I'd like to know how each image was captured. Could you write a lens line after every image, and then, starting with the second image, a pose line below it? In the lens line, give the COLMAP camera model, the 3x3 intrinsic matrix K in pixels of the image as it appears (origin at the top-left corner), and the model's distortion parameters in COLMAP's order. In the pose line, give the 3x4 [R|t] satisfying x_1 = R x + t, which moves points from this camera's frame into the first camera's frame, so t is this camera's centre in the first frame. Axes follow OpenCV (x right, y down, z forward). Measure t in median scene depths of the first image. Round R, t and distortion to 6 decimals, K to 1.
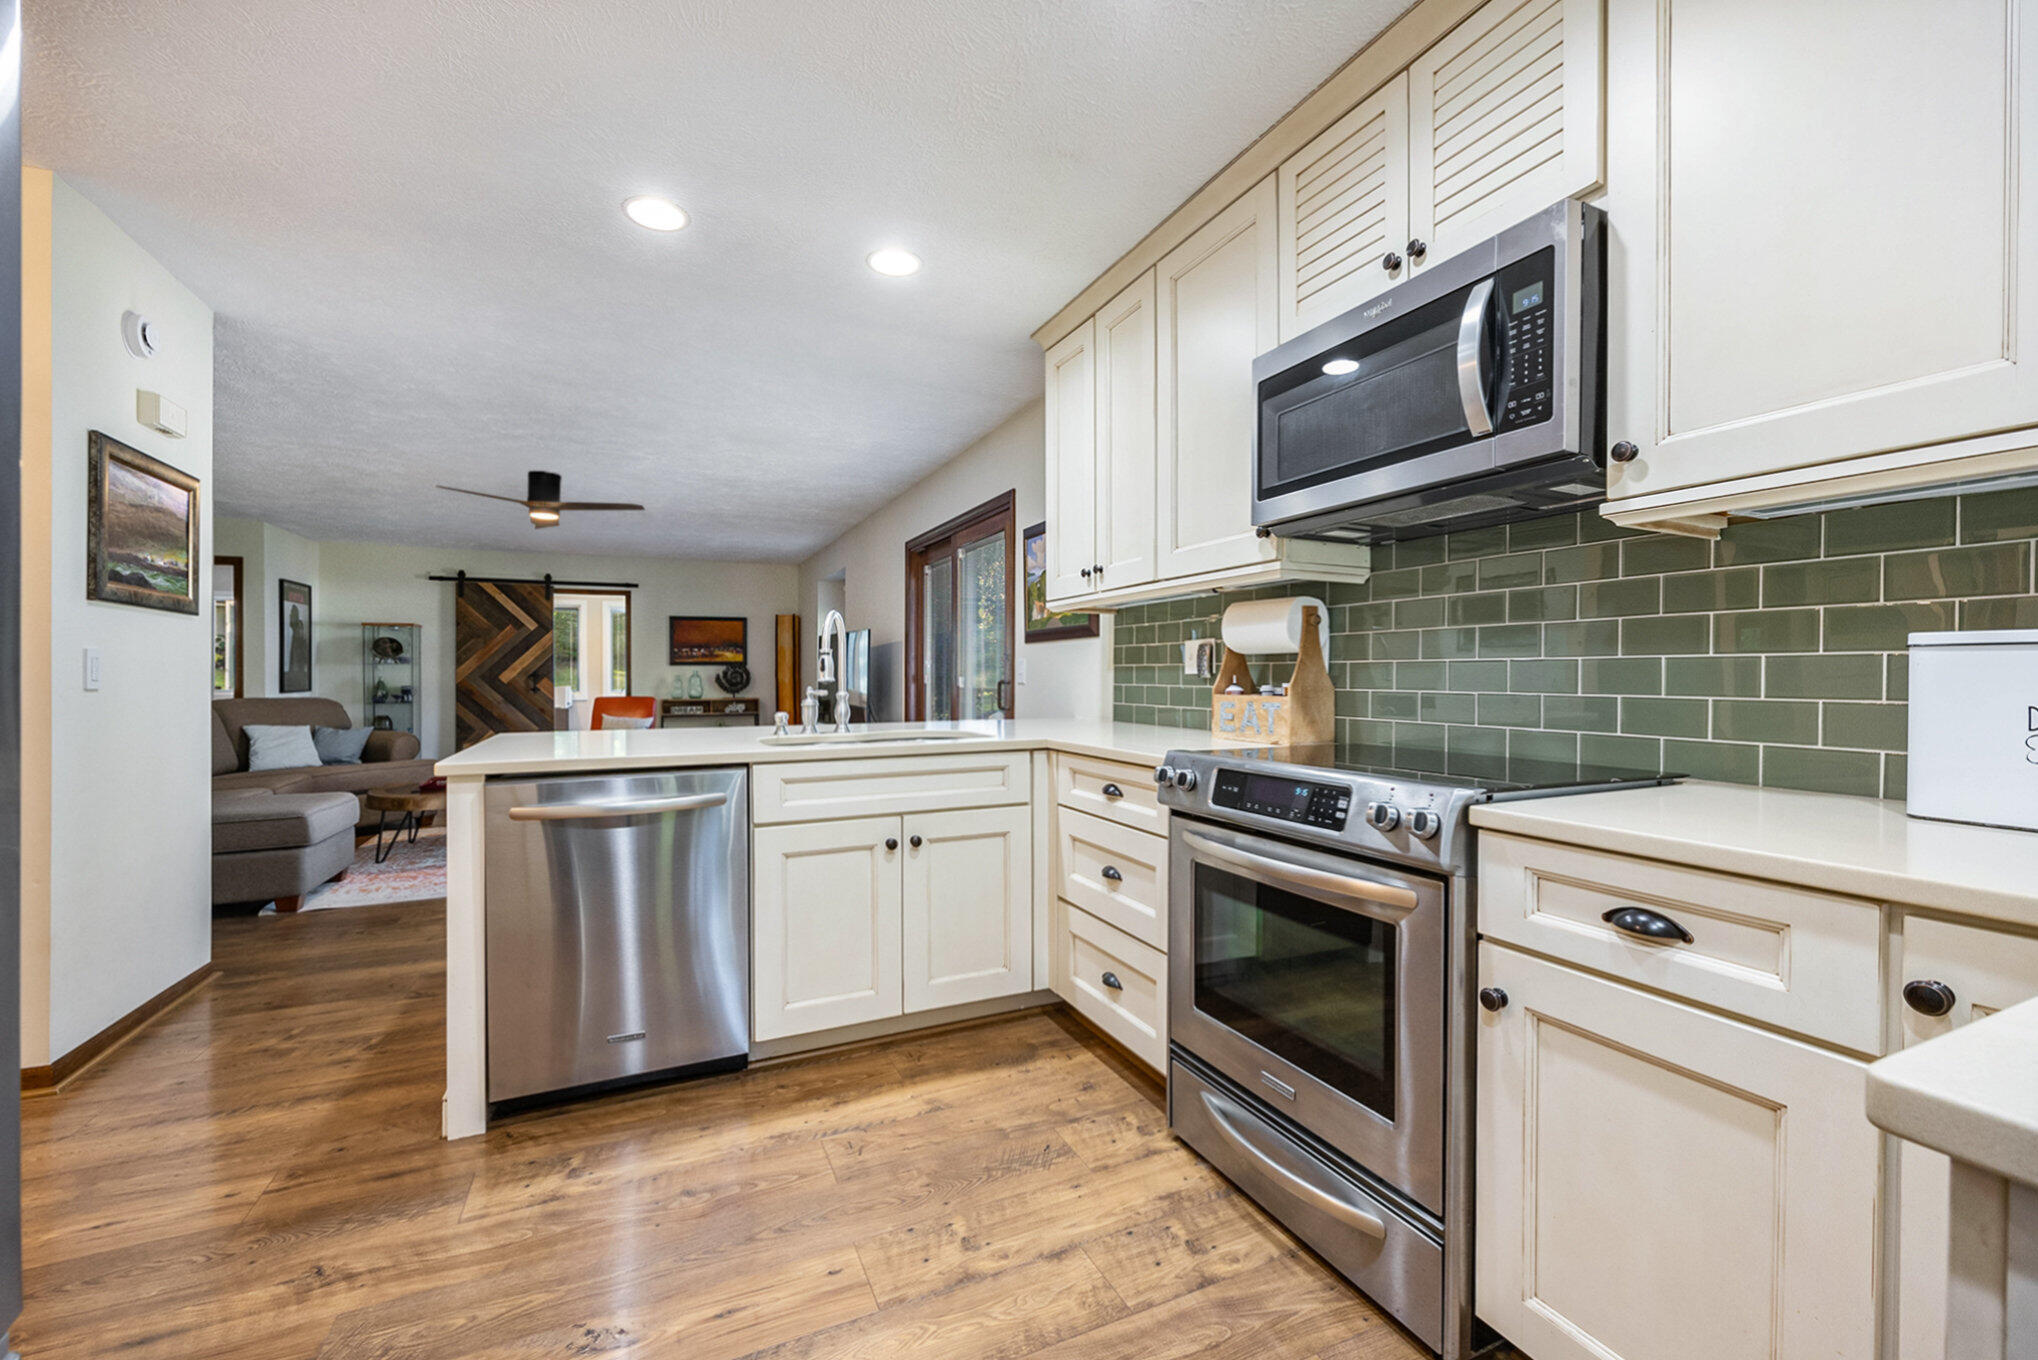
lens RADIAL K [[831.2, 0, 1003.2], [0, 831.2, 676.1], [0, 0, 1]] dist [0.005526, -0.000145]
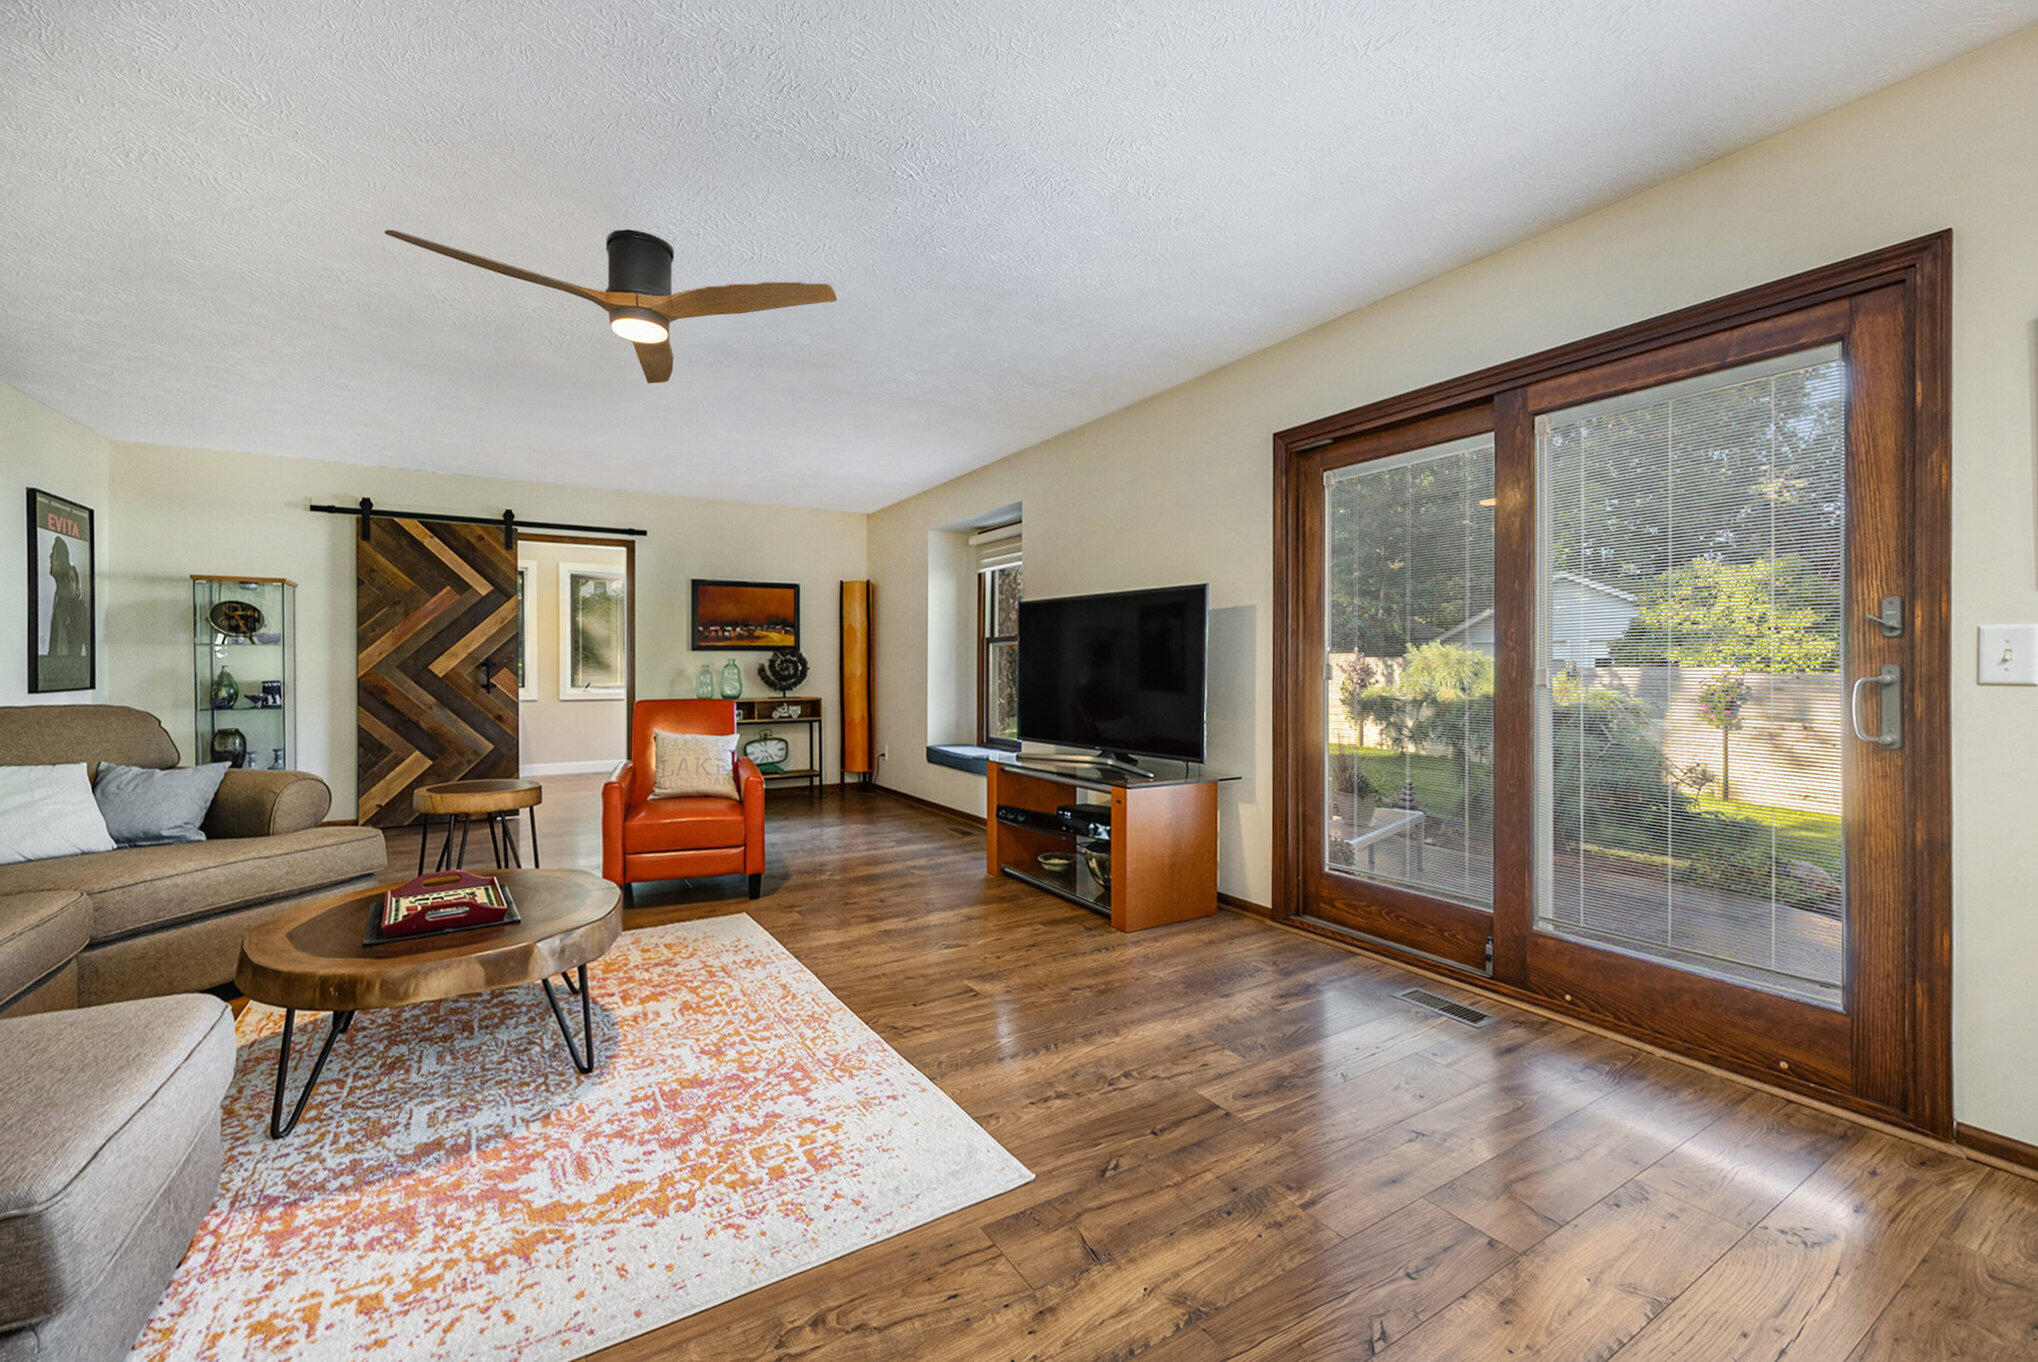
lens RADIAL K [[831.2, 0, 1013.5], [0, 831.2, 673.9], [0, 0, 1]] dist [0.005526, -0.000145]
pose [[0.991099, 0.001747, 0.133115, -0.245889], [-0.002588, 0.999978, 0.006144, 0.001448], [-0.133101, -0.006434, 0.991082, 0.304271]]
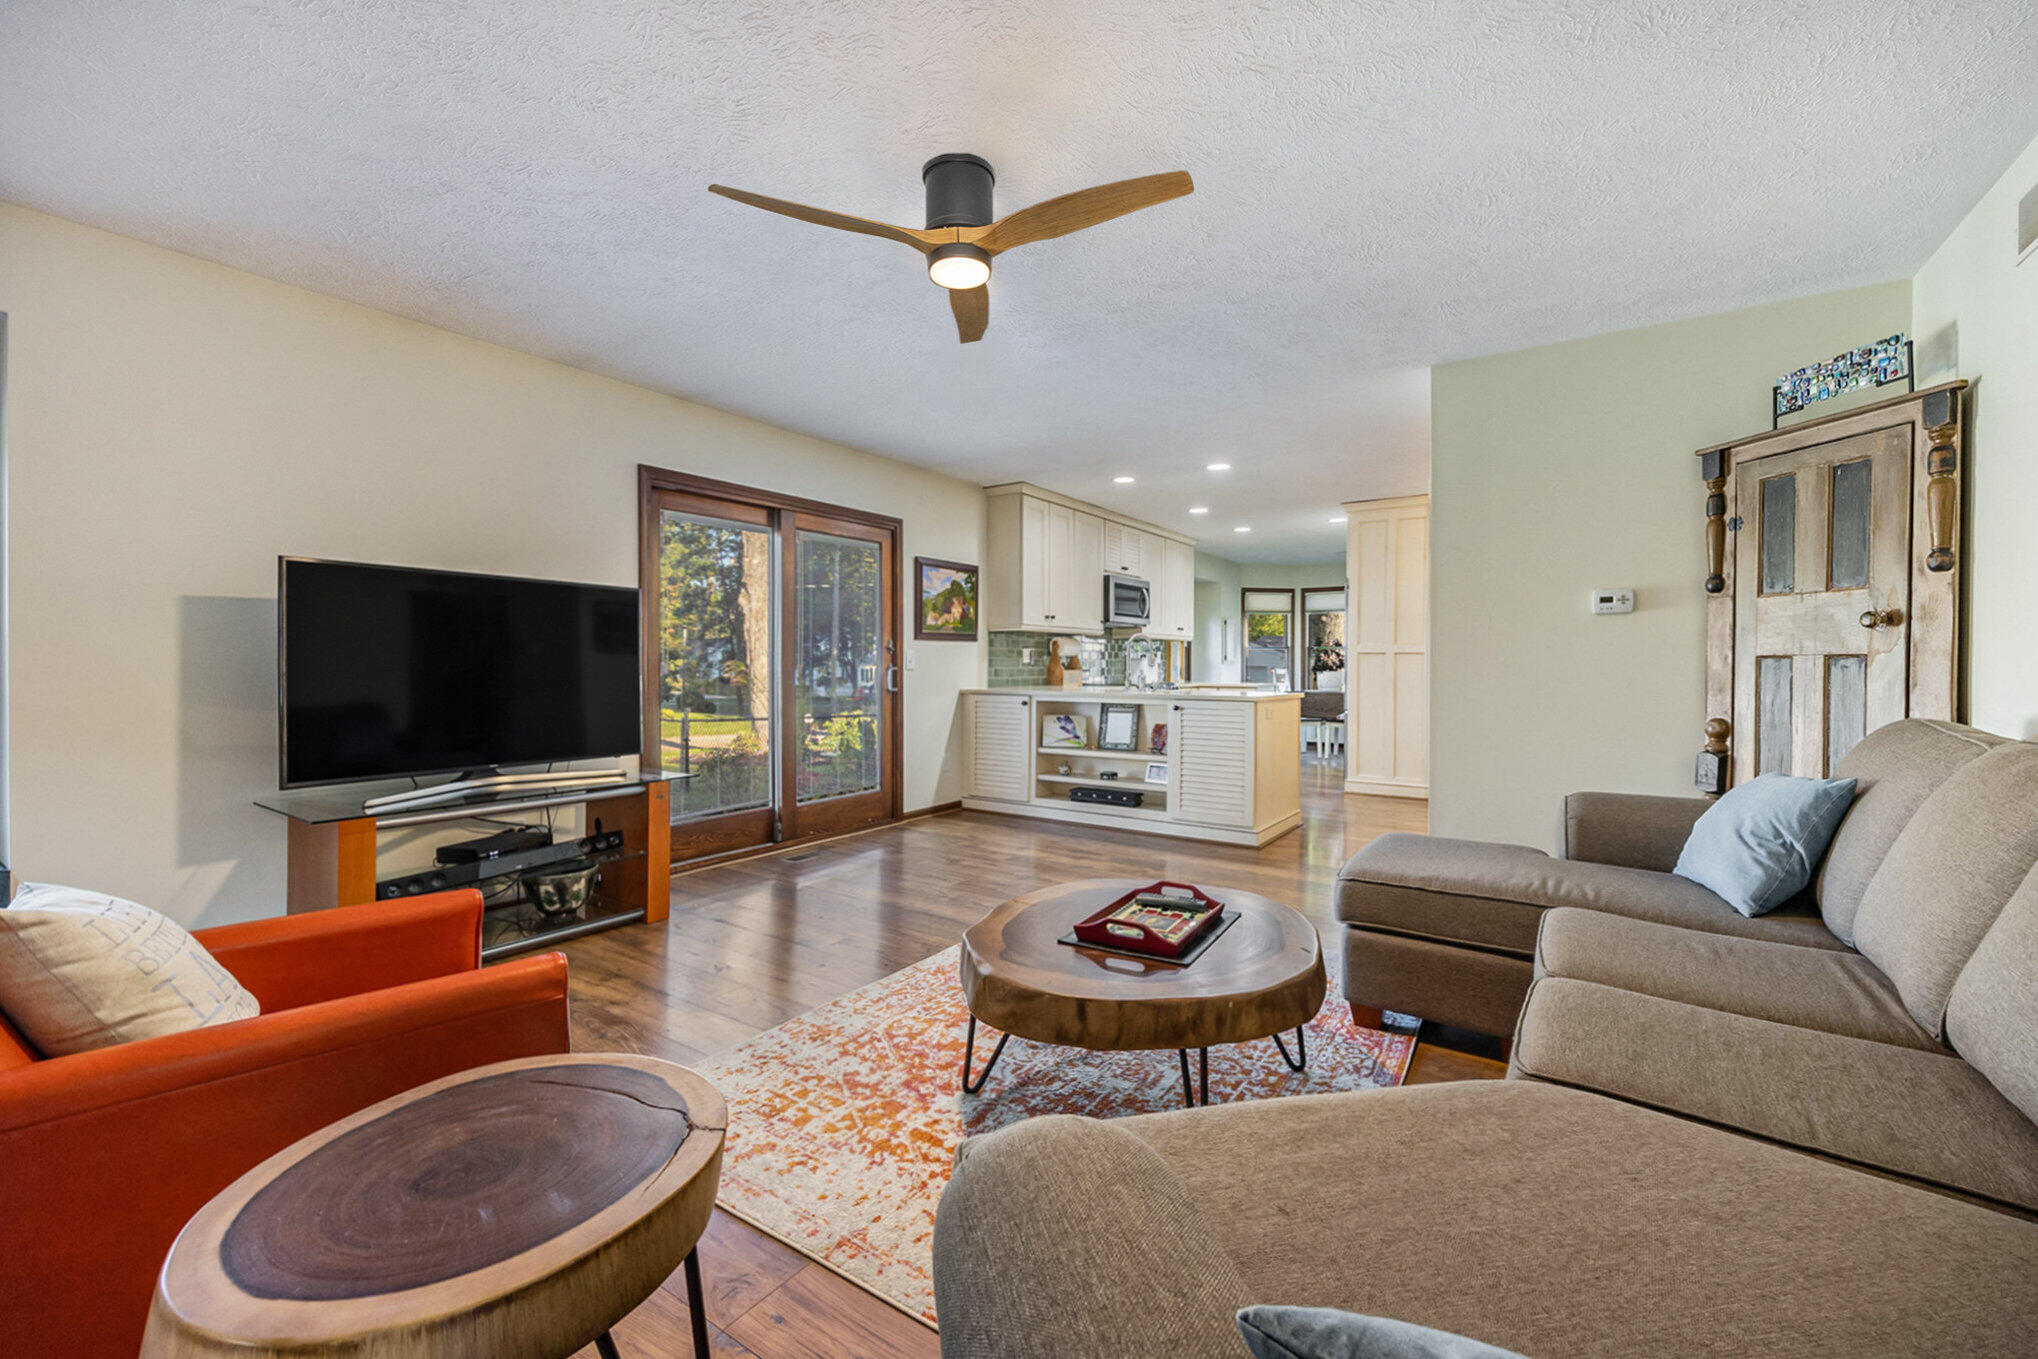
lens RADIAL K [[831.2, 0, 1003.0], [0, 831.2, 669.9], [0, 0, 1]] dist [0.005526, -0.000145]
pose [[-0.513224, -0.004463, 0.858243, -0.874344], [0.003123, 0.999970, 0.007067, 0.000062], [-0.858249, 0.006307, -0.513195, 1.153741]]
